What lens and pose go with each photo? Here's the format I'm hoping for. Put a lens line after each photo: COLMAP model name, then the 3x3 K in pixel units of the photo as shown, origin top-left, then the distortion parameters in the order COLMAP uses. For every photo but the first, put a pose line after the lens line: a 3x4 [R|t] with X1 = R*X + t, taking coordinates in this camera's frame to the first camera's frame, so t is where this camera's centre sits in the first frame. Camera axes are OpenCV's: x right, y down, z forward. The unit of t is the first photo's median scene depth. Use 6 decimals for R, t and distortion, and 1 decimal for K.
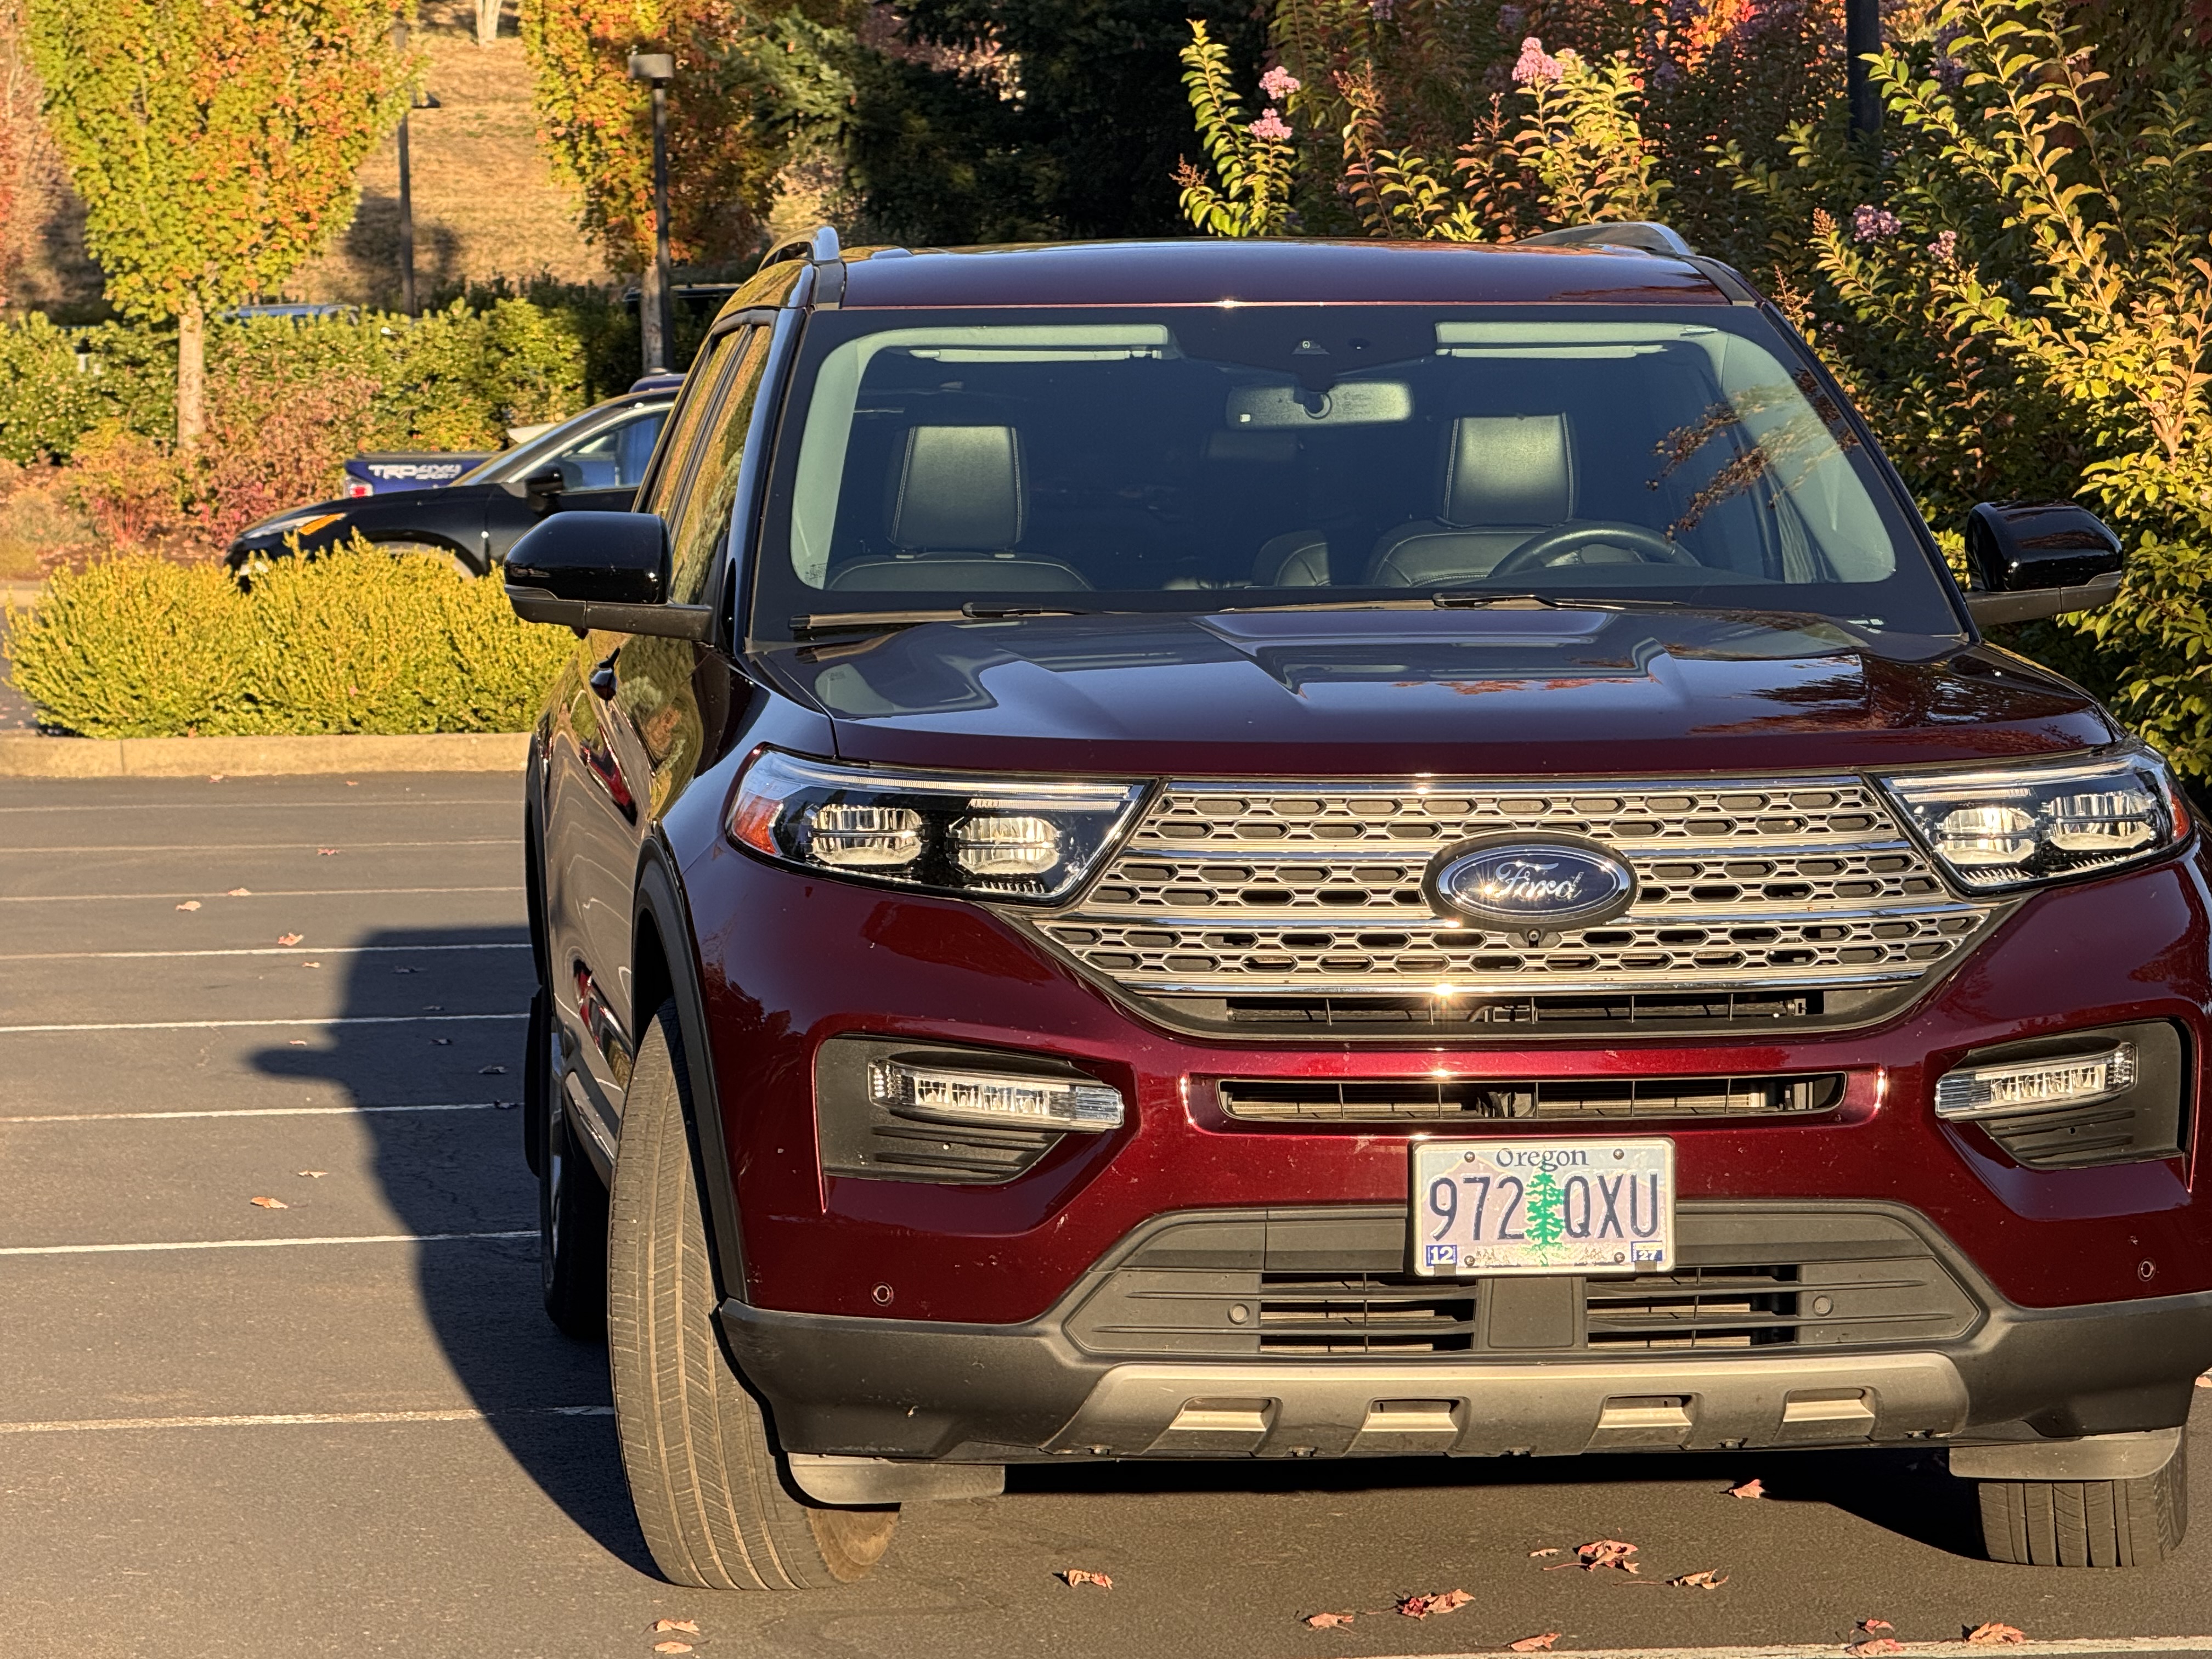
lens RADIAL K [[8329.9, 0, 1106.0], [0, 8329.9, 829.5], [0, 0, 1]] dist [0.350335, -1.086408]
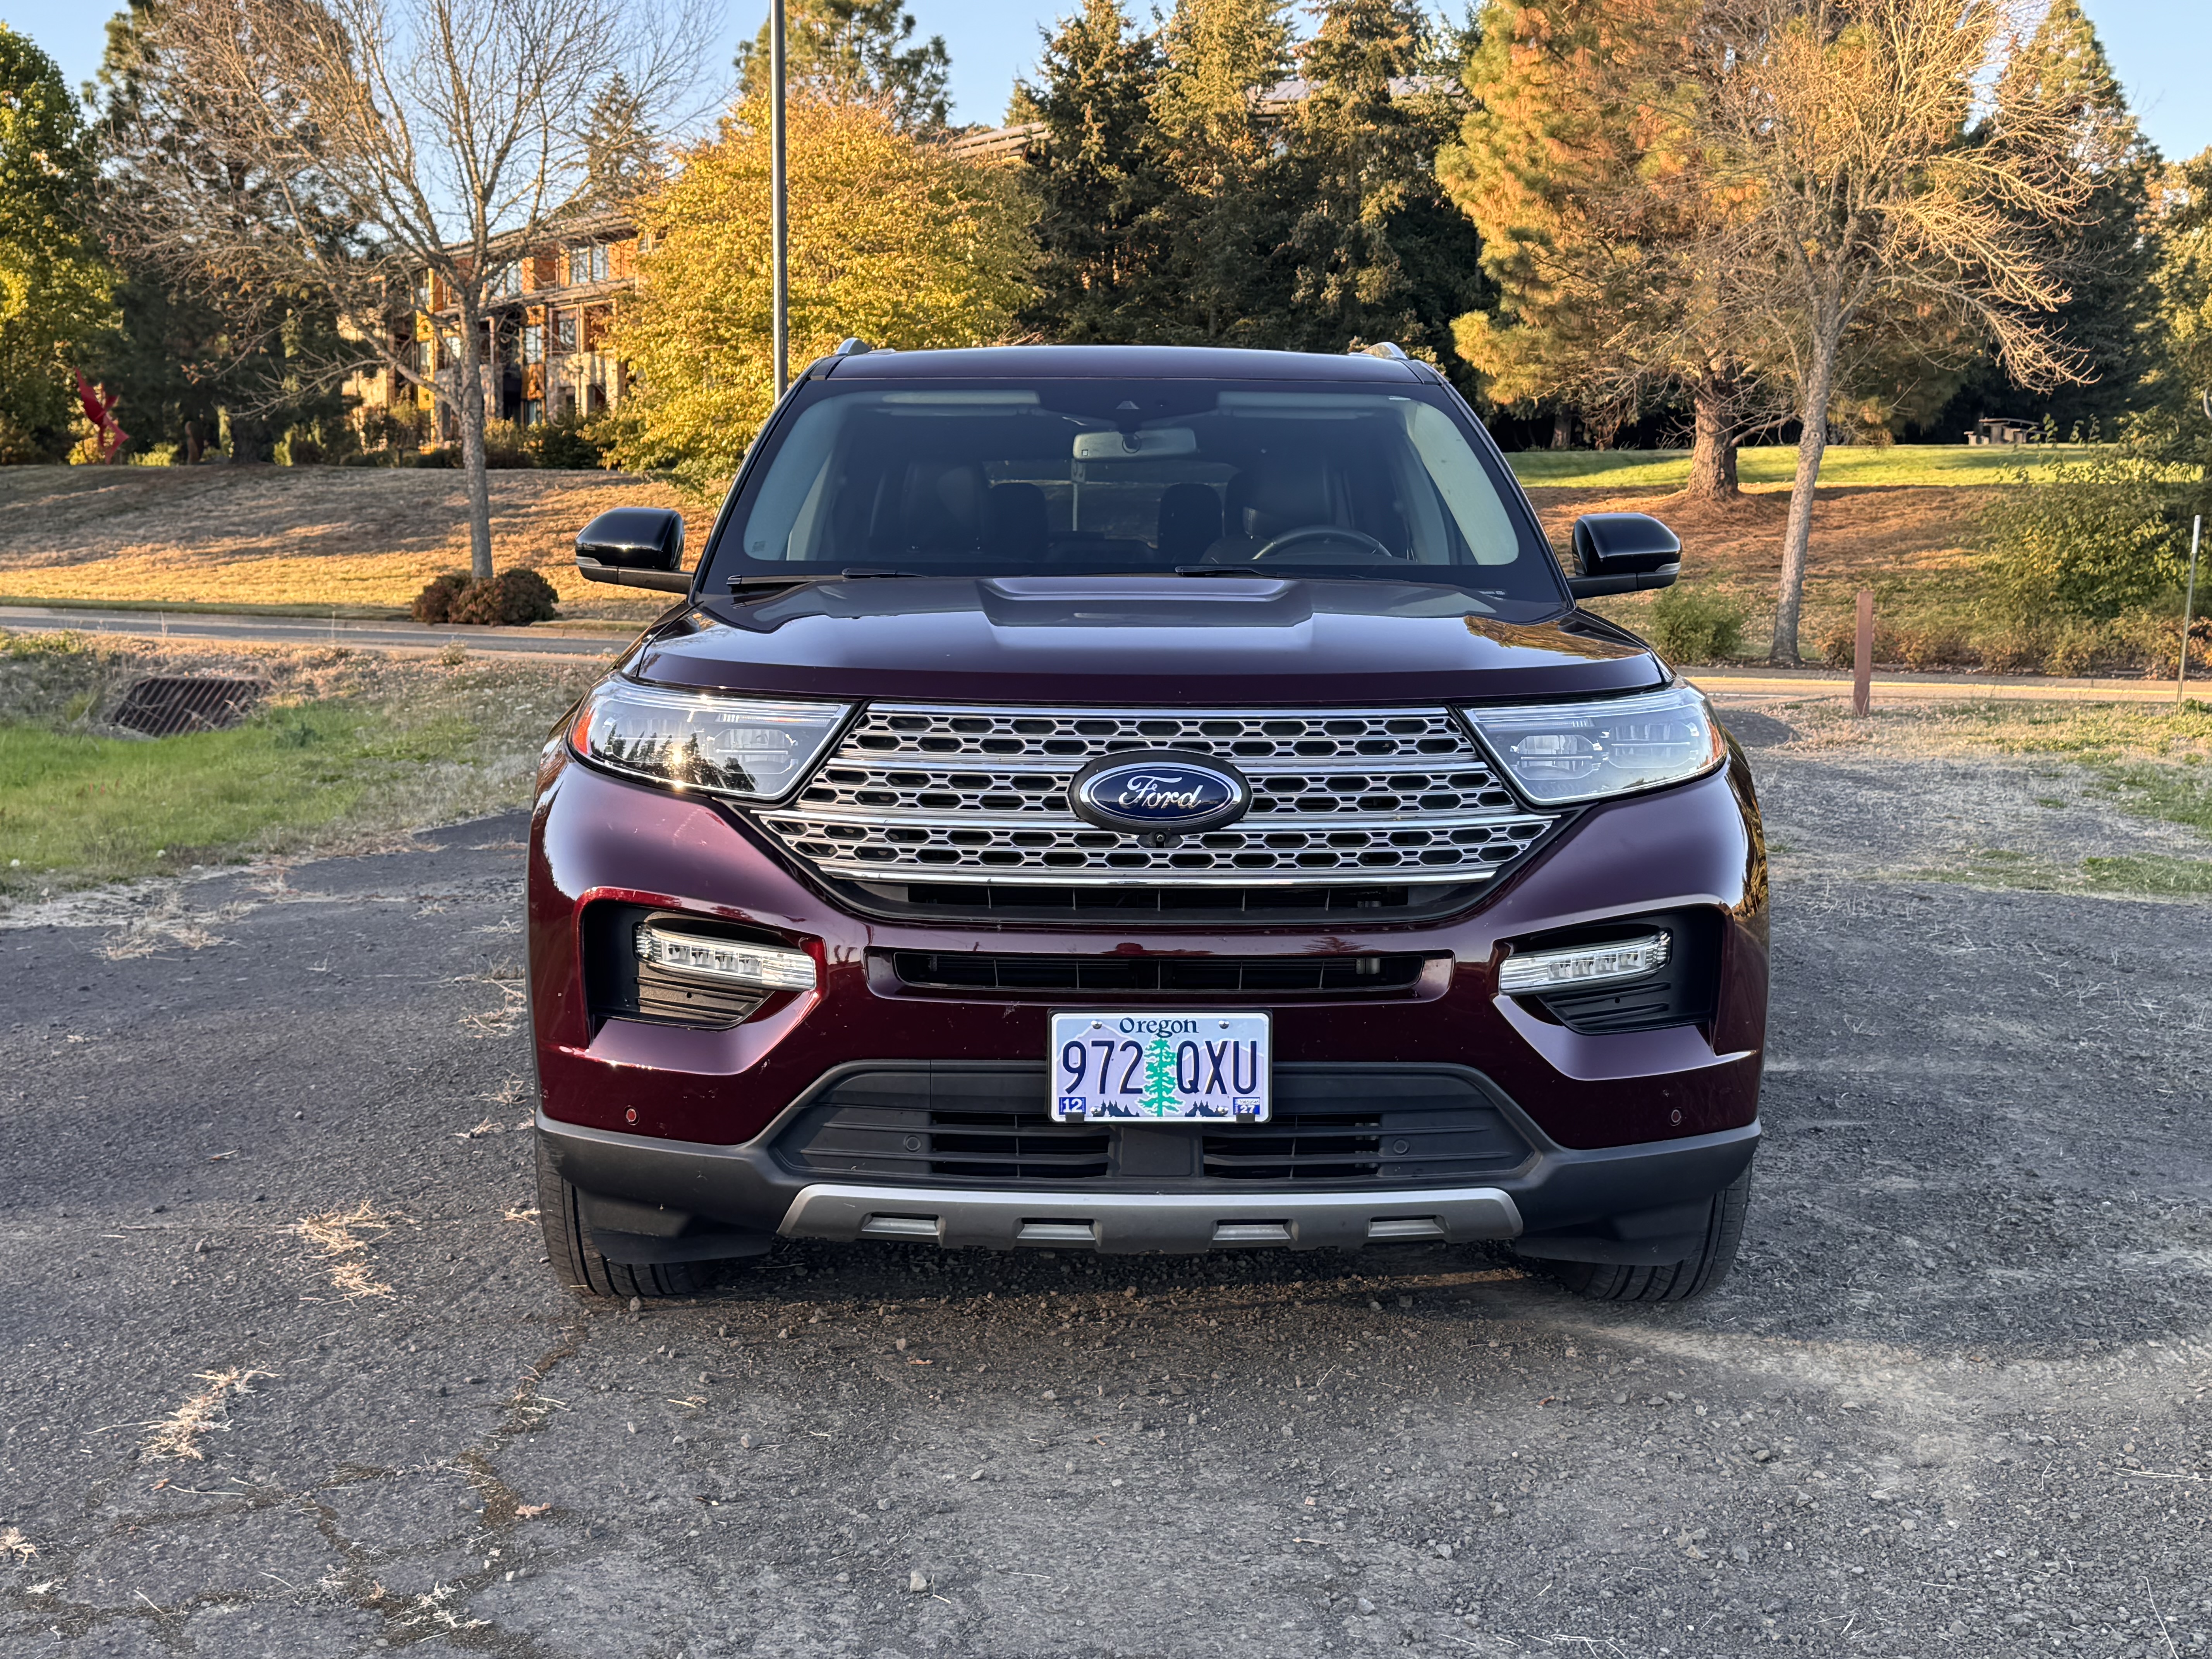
lens RADIAL K [[2641.5, 0, 1106.0], [0, 2641.5, 829.5], [0, 0, 1]] dist [0.182042, -0.390709]
pose [[0.994959, 0.022512, -0.097728, 0.079676], [-0.017603, 0.998553, 0.050812, -0.007456], [0.098730, -0.048836, 0.993915, 0.616345]]
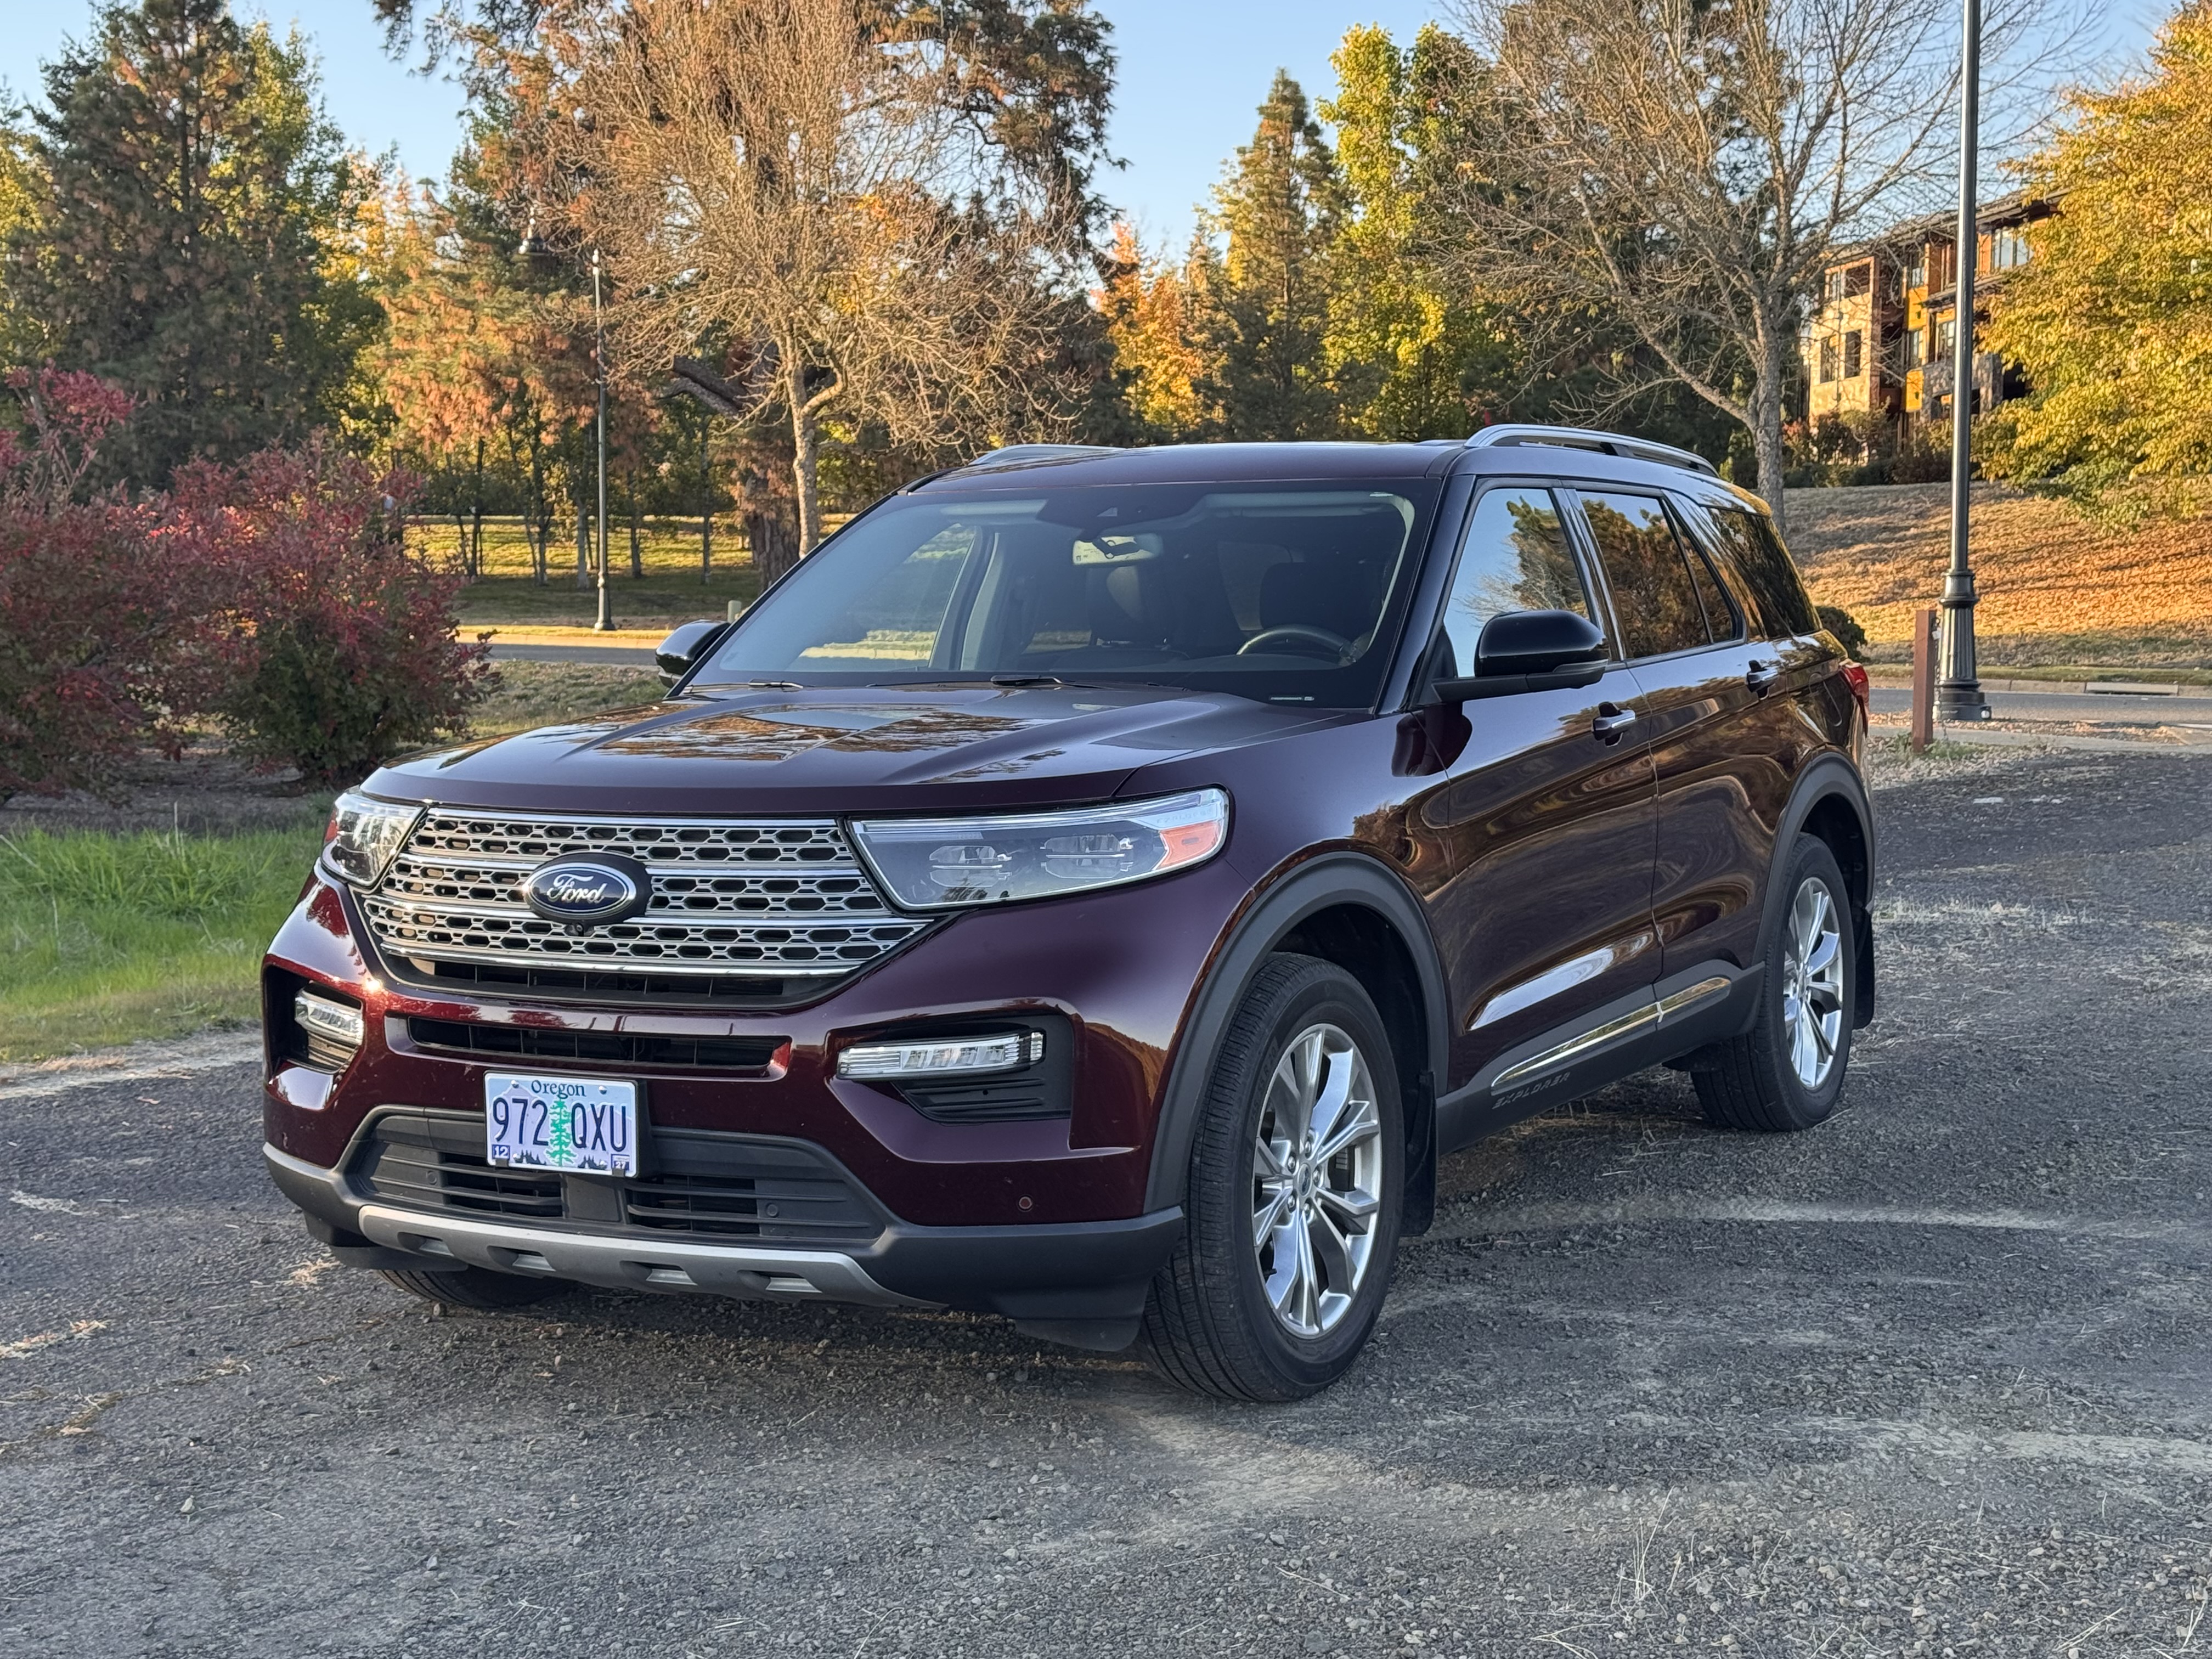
lens RADIAL K [[3160.1, 0, 1106.0], [0, 3160.1, 829.5], [0, 0, 1]] dist [0.135191, 0.087631]
pose [[0.815700, 0.037590, -0.577253, 0.423701], [-0.019718, 0.999113, 0.037197, -0.024854], [0.578139, -0.018959, 0.815718, 0.612027]]
